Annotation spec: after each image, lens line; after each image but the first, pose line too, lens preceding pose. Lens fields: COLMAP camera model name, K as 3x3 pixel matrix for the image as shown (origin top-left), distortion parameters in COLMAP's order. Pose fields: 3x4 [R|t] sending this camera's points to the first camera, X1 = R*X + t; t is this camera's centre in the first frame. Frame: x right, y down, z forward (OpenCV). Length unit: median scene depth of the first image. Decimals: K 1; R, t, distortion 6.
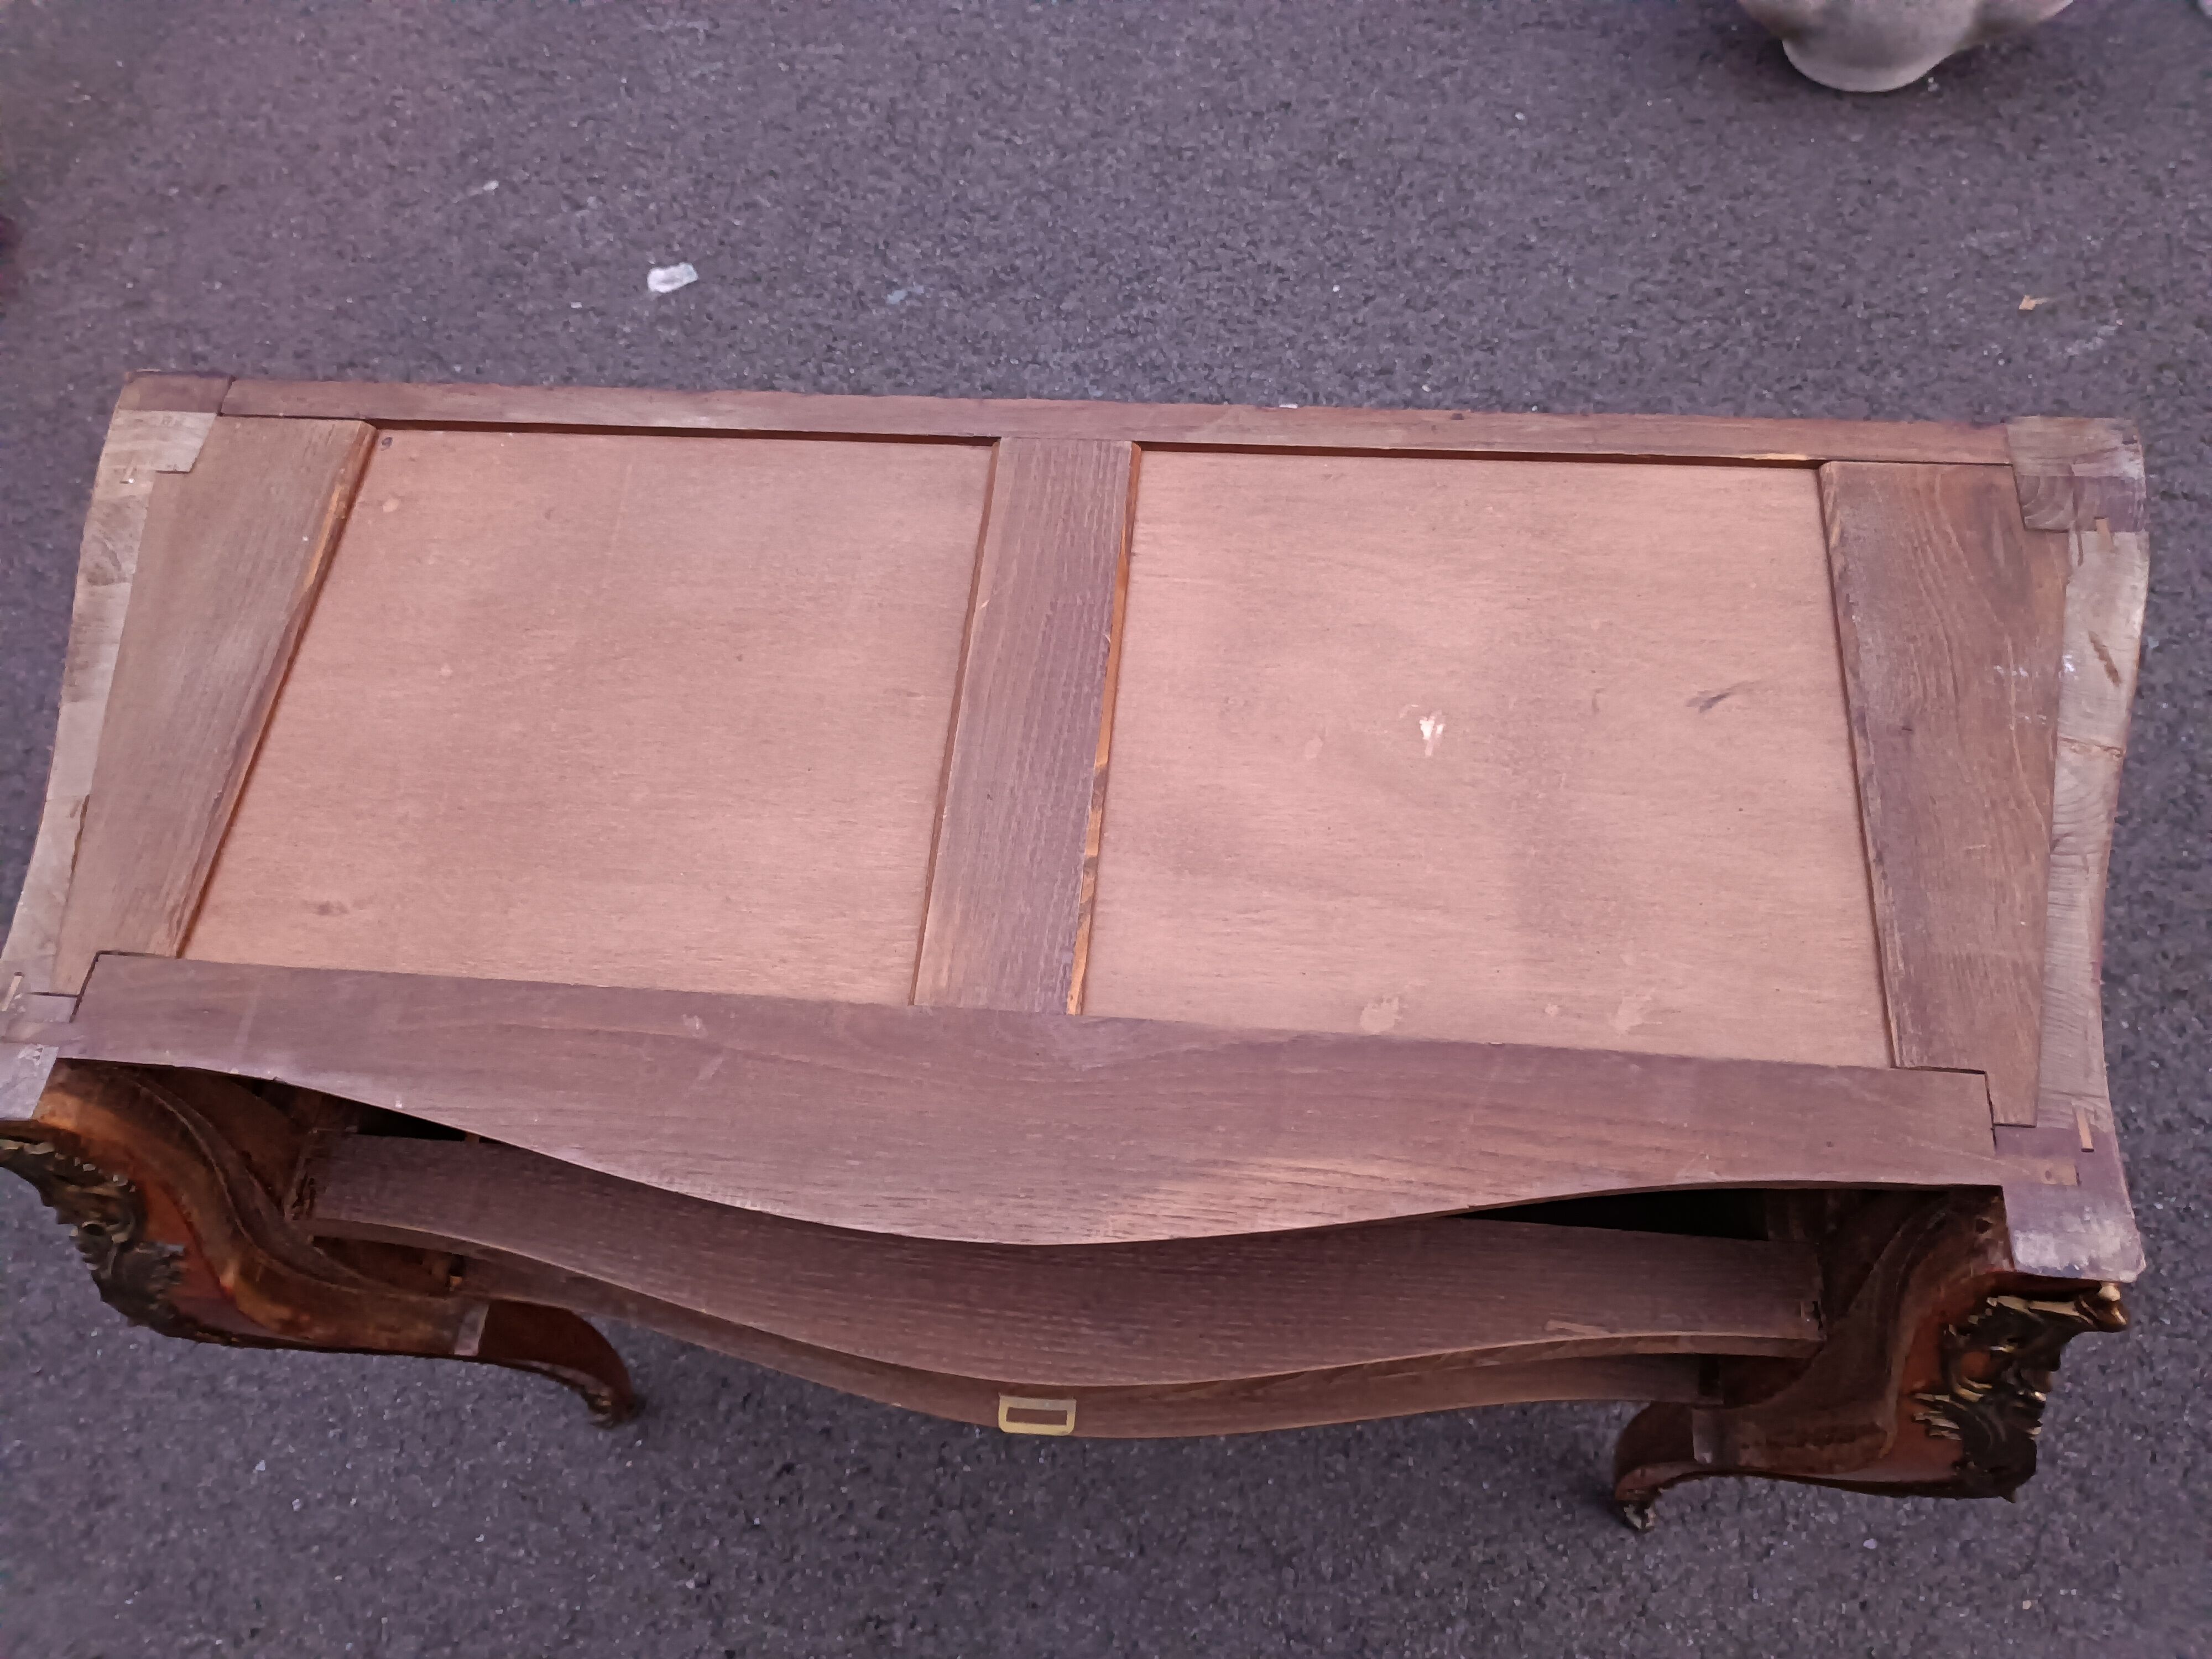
lens RADIAL K [[1670.8, 0, 1099.5], [0, 1670.8, 829.3], [0, 0, 1]] dist [0.025398, -0.017974]
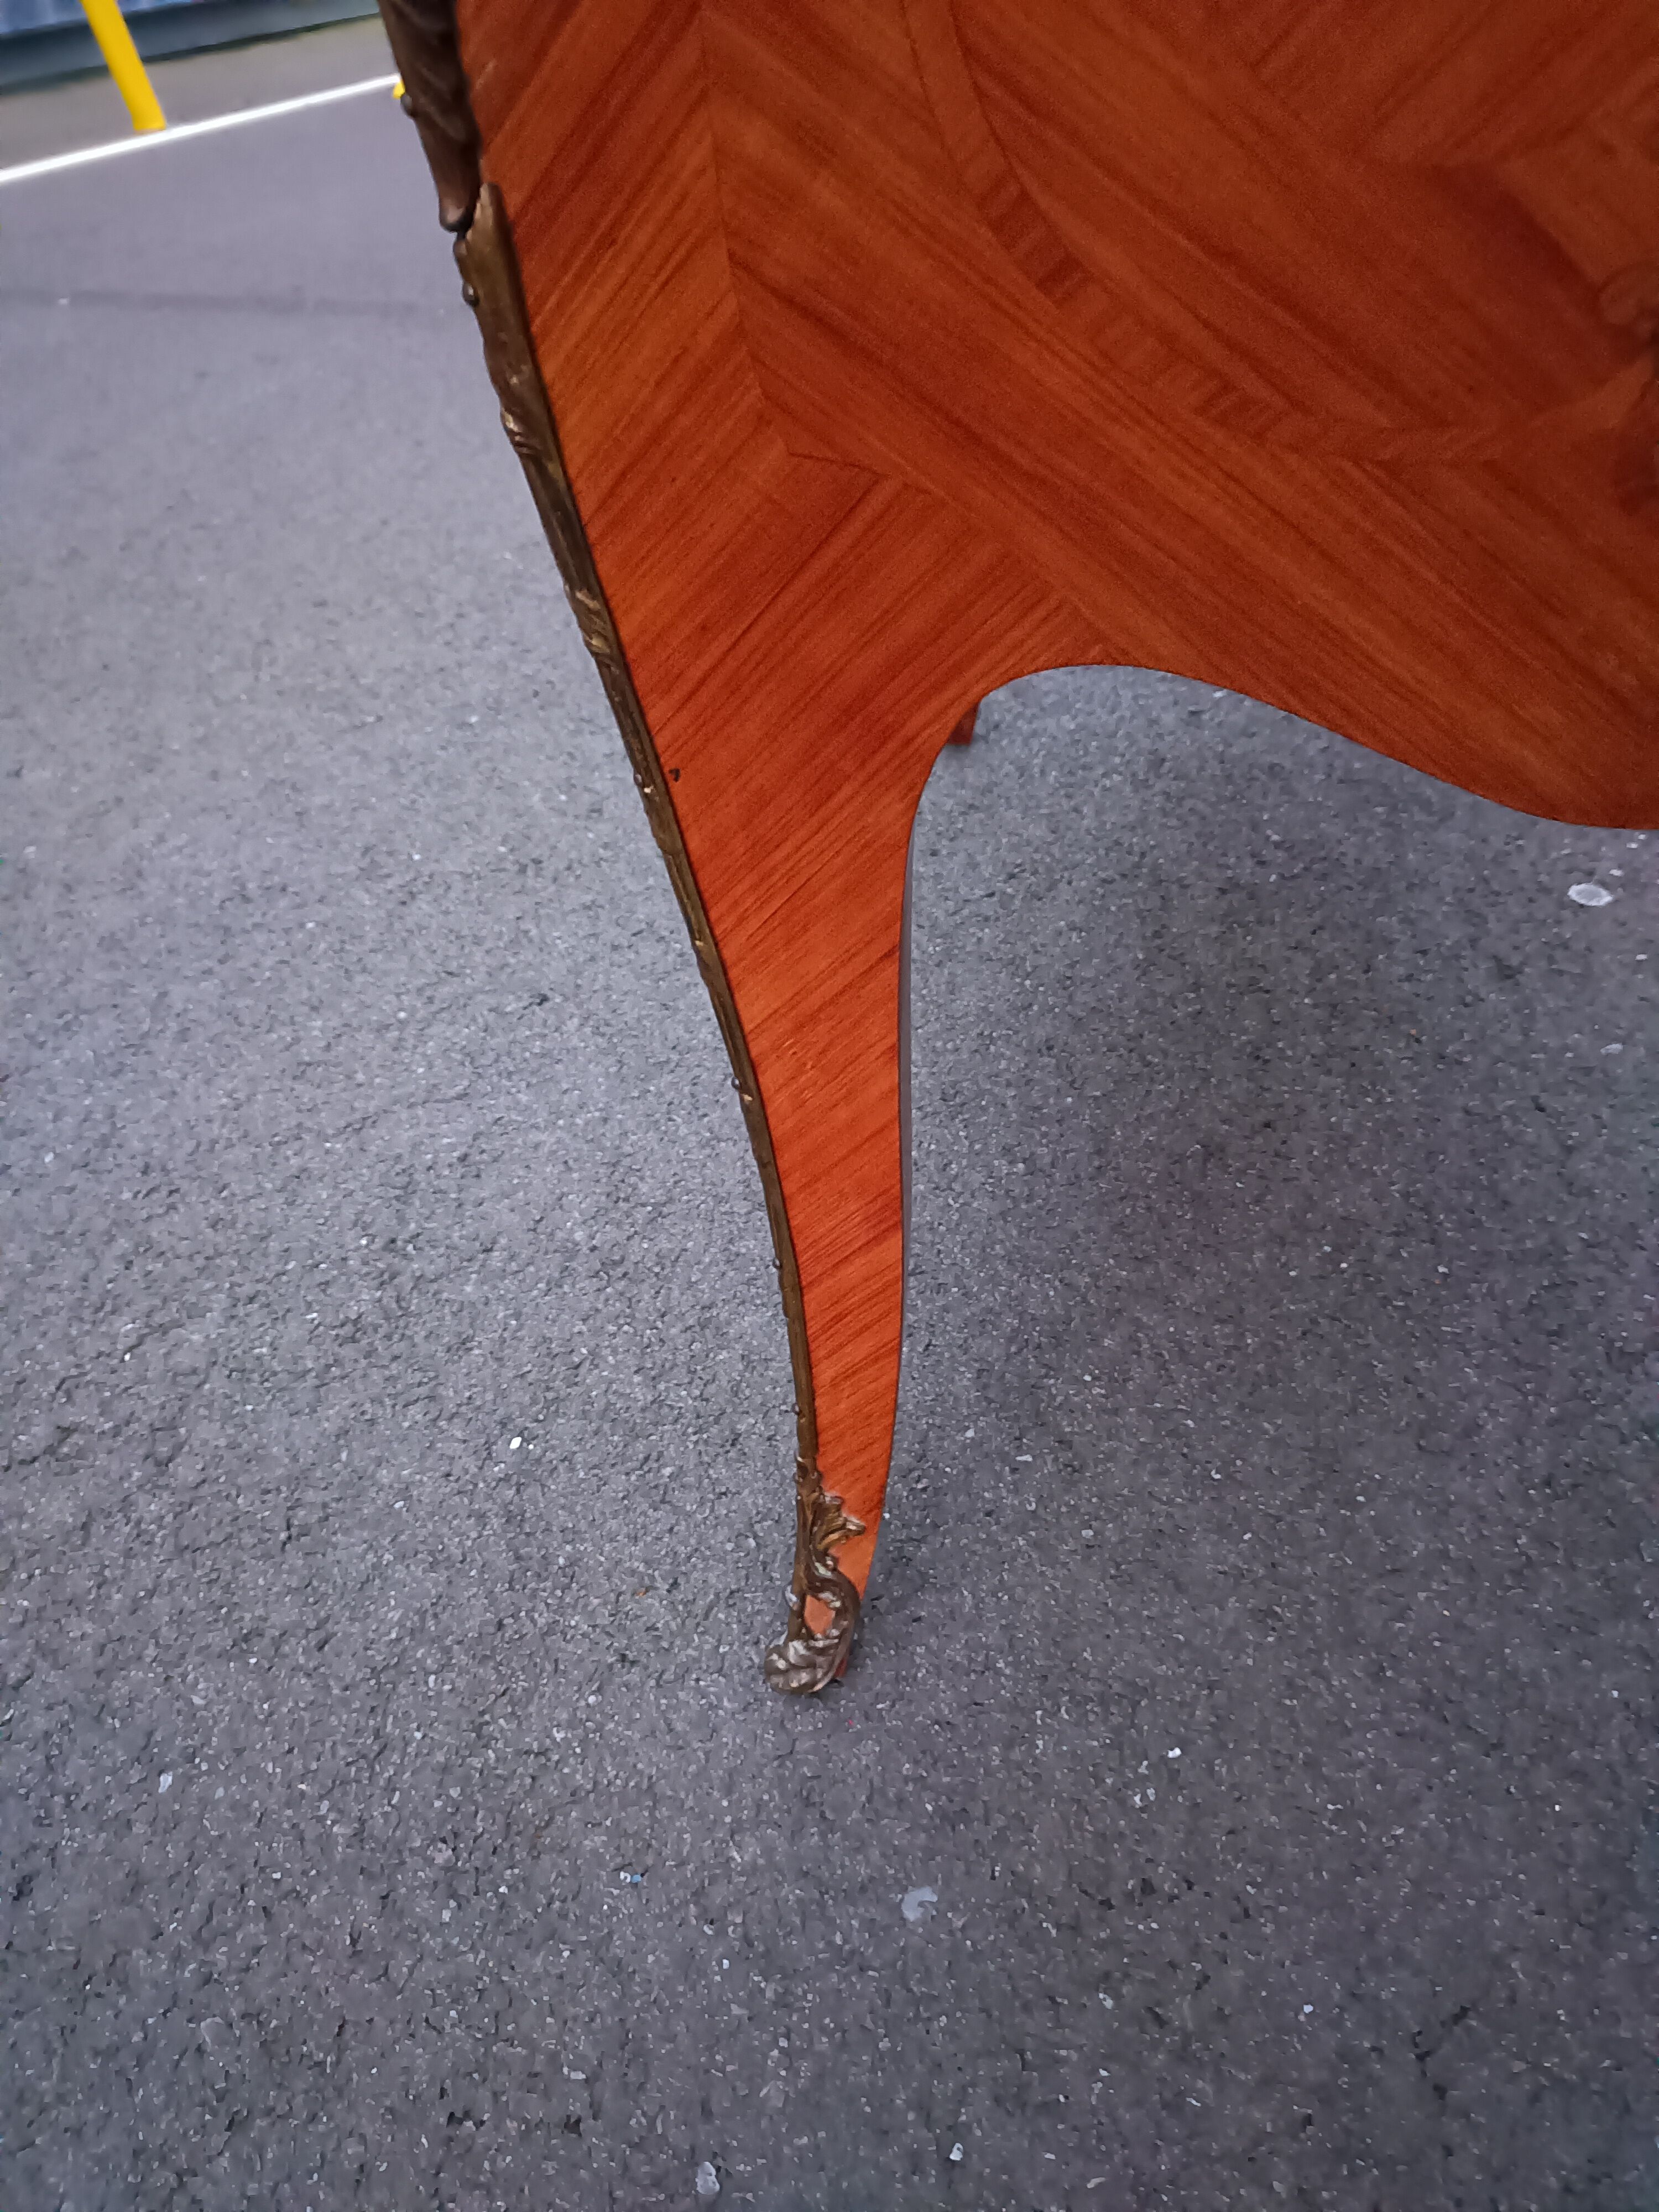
lens RADIAL K [[1670.8, 0, 816.1], [0, 1670.8, 1089.4], [0, 0, 1]] dist [0.025398, -0.017974]
pose [[-0.030103, 0.653895, -0.755986, 0.429475], [-0.867993, 0.357953, 0.344177, 0.129827], [0.495663, 0.666551, 0.556801, 0.458074]]
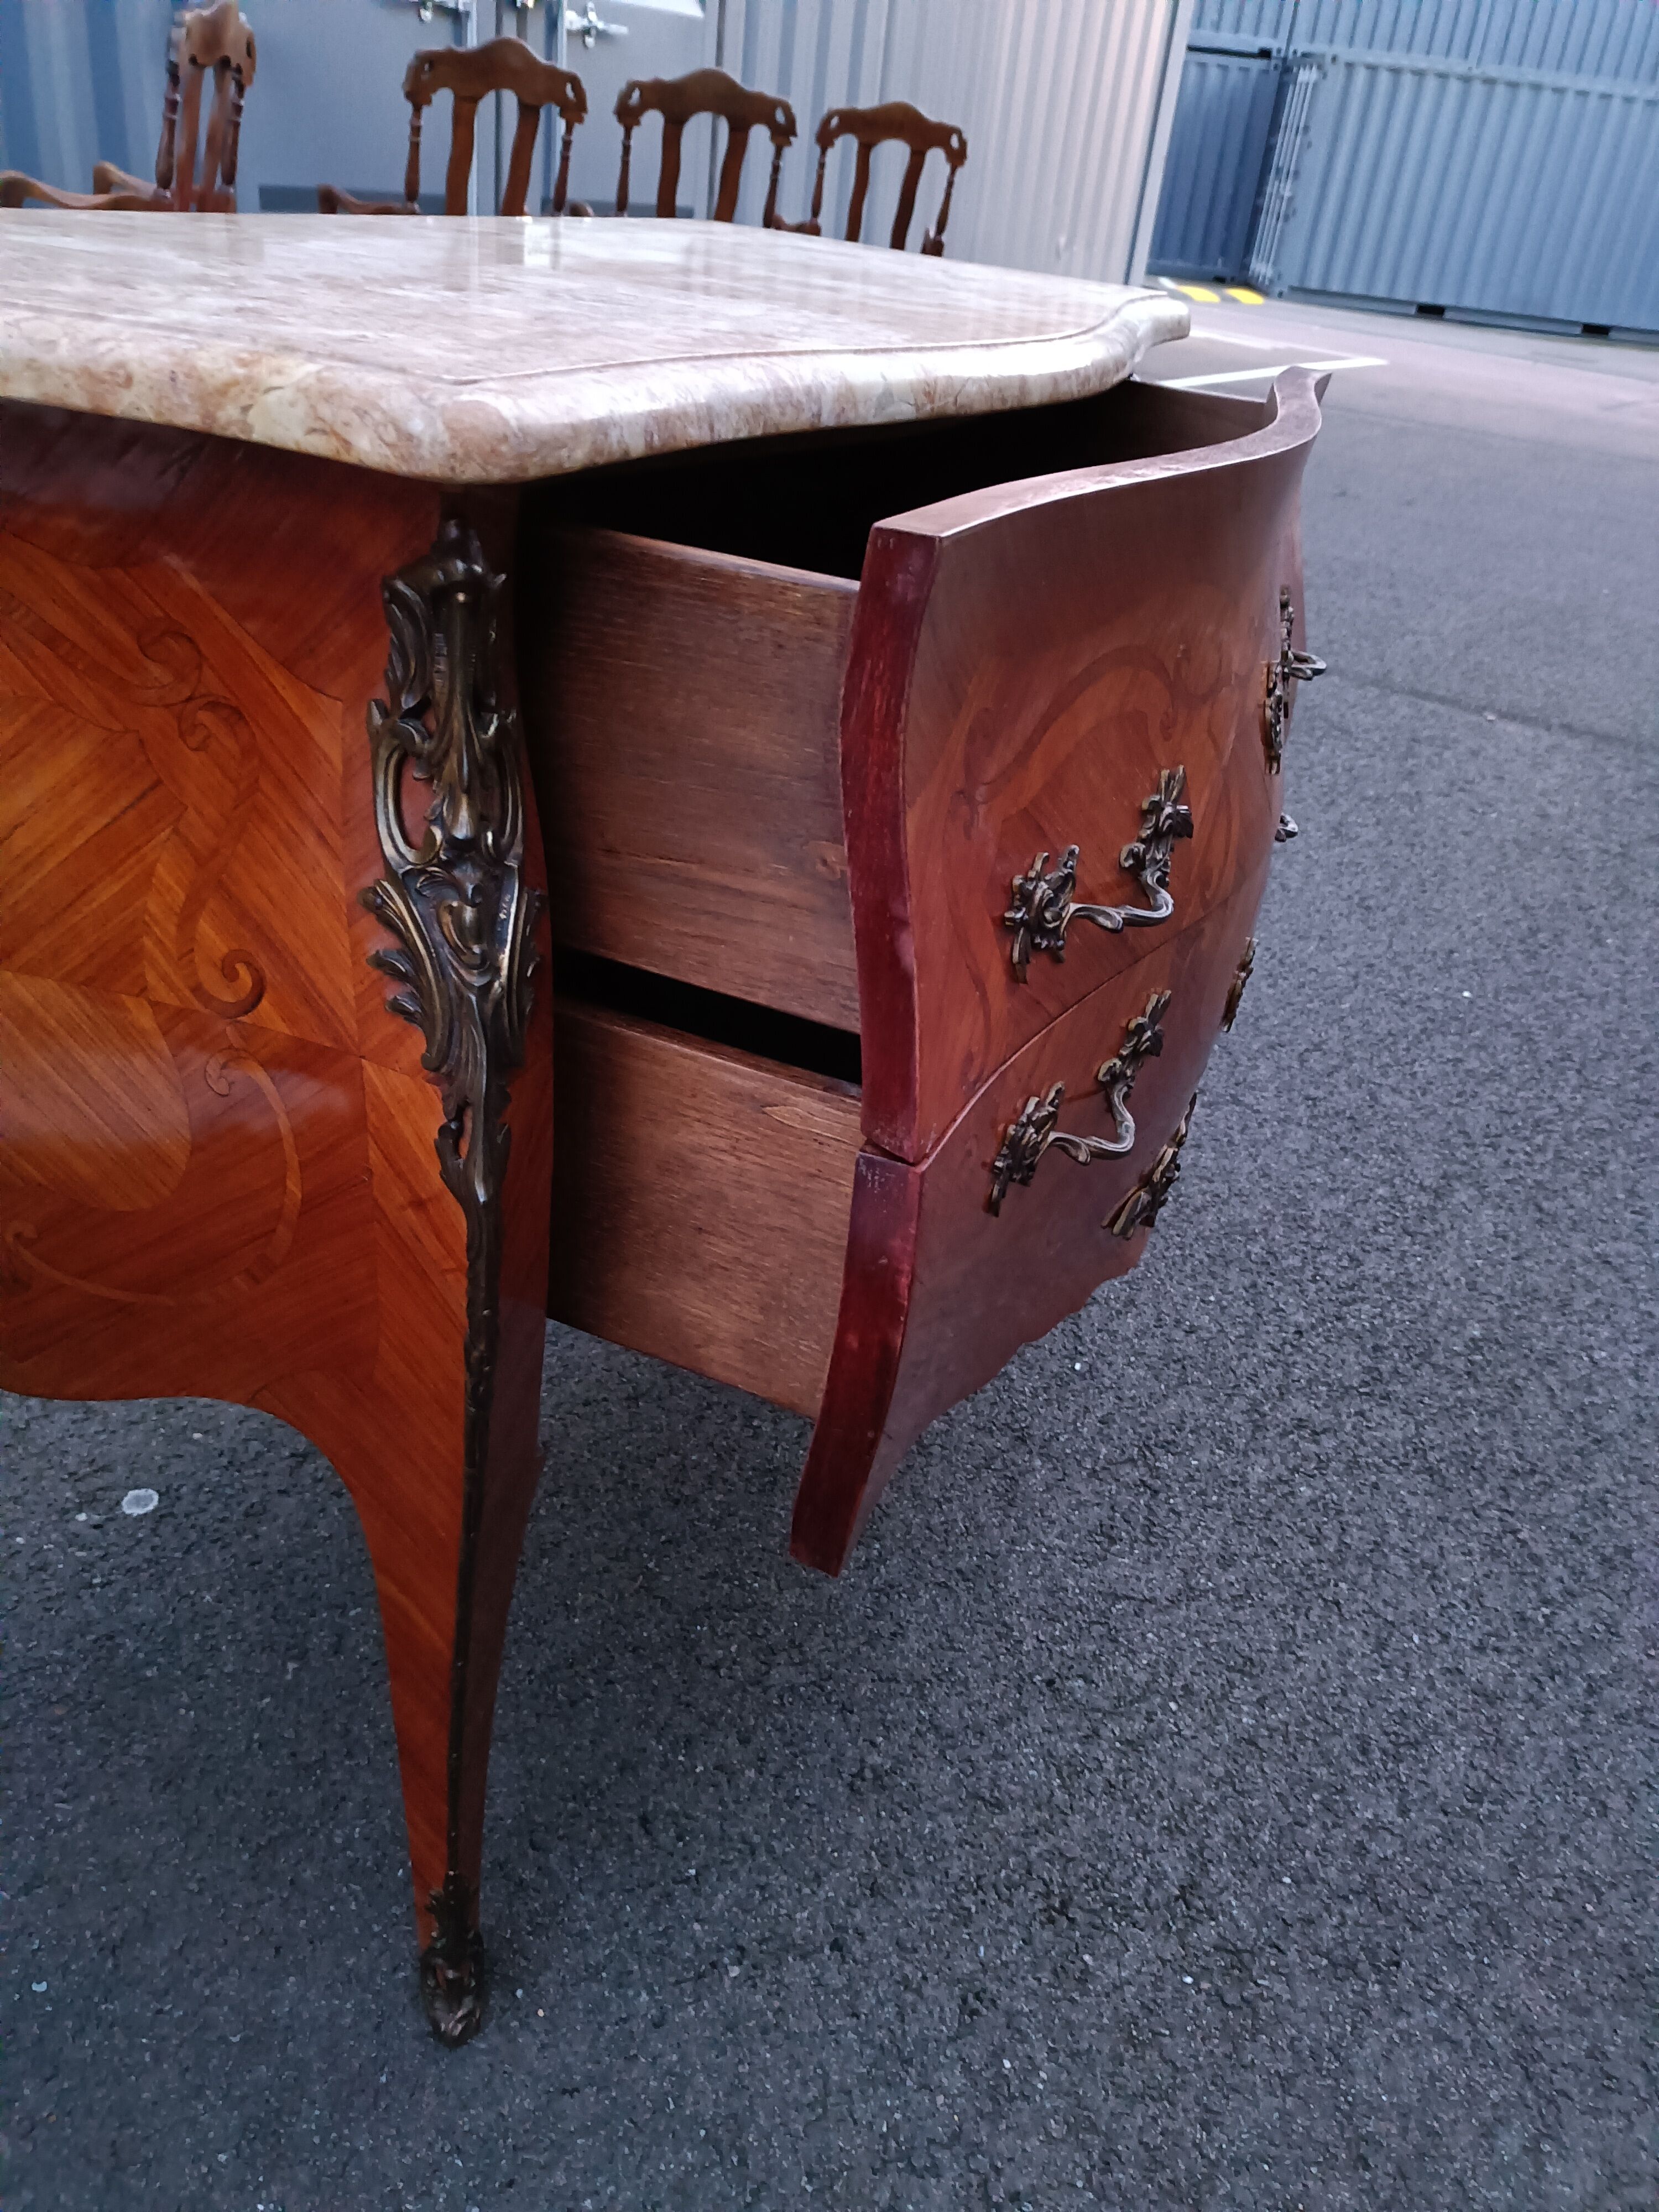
lens RADIAL K [[1670.8, 0, 849.0], [0, 1670.8, 1096.3], [0, 0, 1]] dist [0.025398, -0.017974]
pose [[0.289582, -0.382899, 0.877229, -0.542670], [0.782203, 0.622874, 0.013663, 0.185464], [-0.551634, 0.682214, 0.479878, 0.282122]]
